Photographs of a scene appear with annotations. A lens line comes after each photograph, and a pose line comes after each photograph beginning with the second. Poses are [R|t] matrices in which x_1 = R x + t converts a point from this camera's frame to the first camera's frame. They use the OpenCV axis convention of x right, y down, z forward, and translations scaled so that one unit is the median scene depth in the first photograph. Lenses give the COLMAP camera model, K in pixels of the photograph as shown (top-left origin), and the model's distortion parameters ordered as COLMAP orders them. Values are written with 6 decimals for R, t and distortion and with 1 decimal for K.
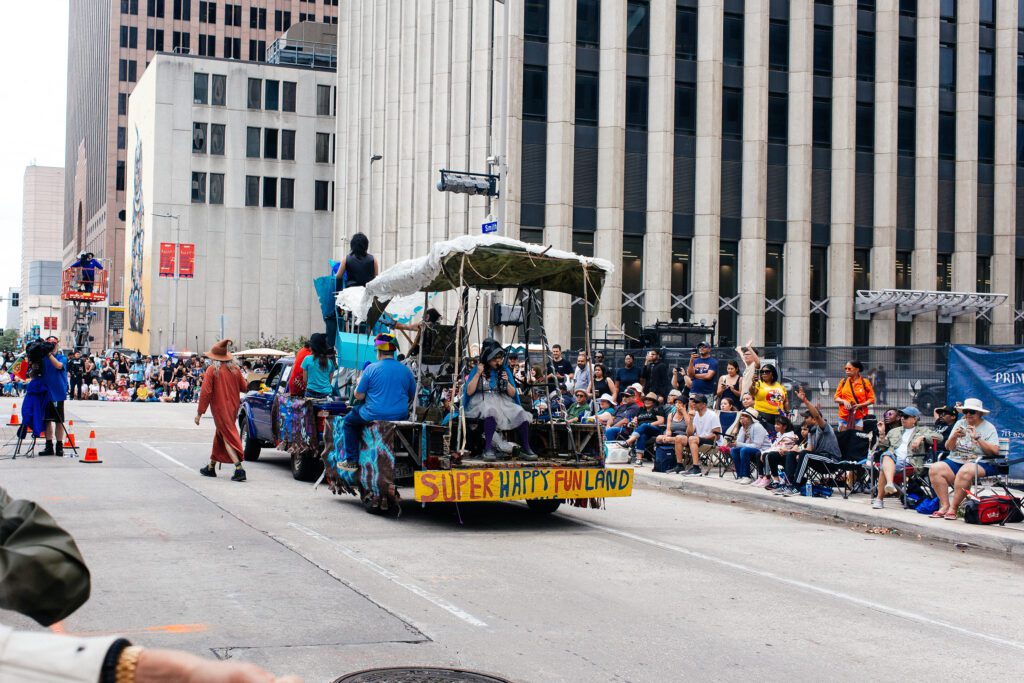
lens RADIAL K [[1152.4, 0, 512.8], [0, 1152.4, 339.9], [0, 0, 1]] dist [0.026531, 0.000000]
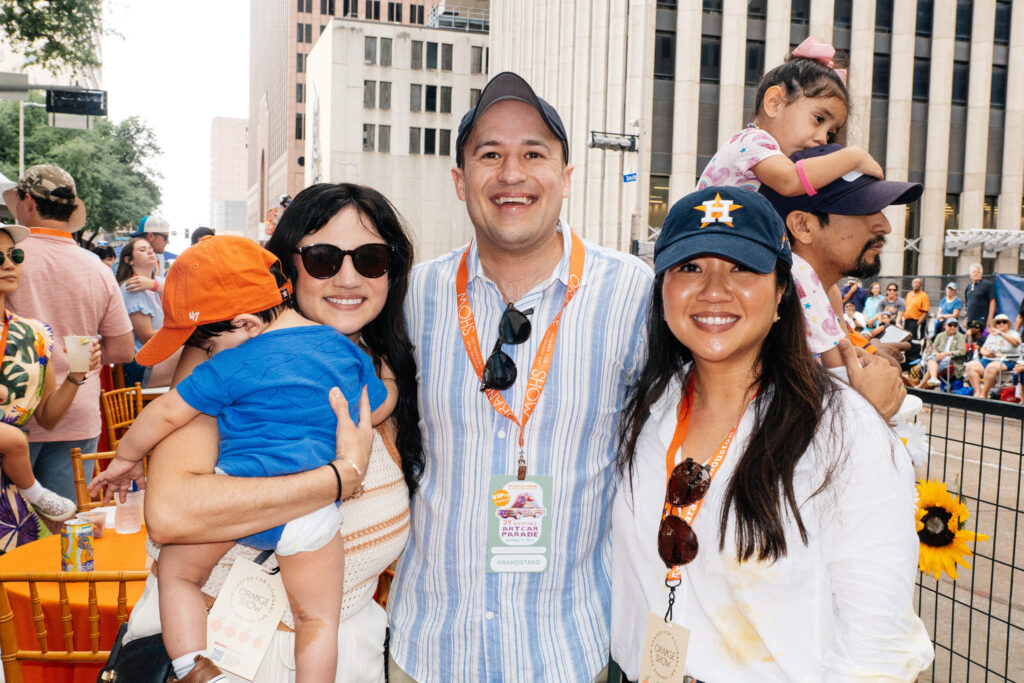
lens RADIAL K [[1152.4, 0, 522.6], [0, 1152.4, 359.5], [0, 0, 1]] dist [0.026531, 0.000000]
pose [[0.996038, 0.014807, -0.087691, -0.014435], [-0.008441, 0.997331, 0.072527, 0.004490], [0.088531, -0.071500, 0.993504, -0.150260]]
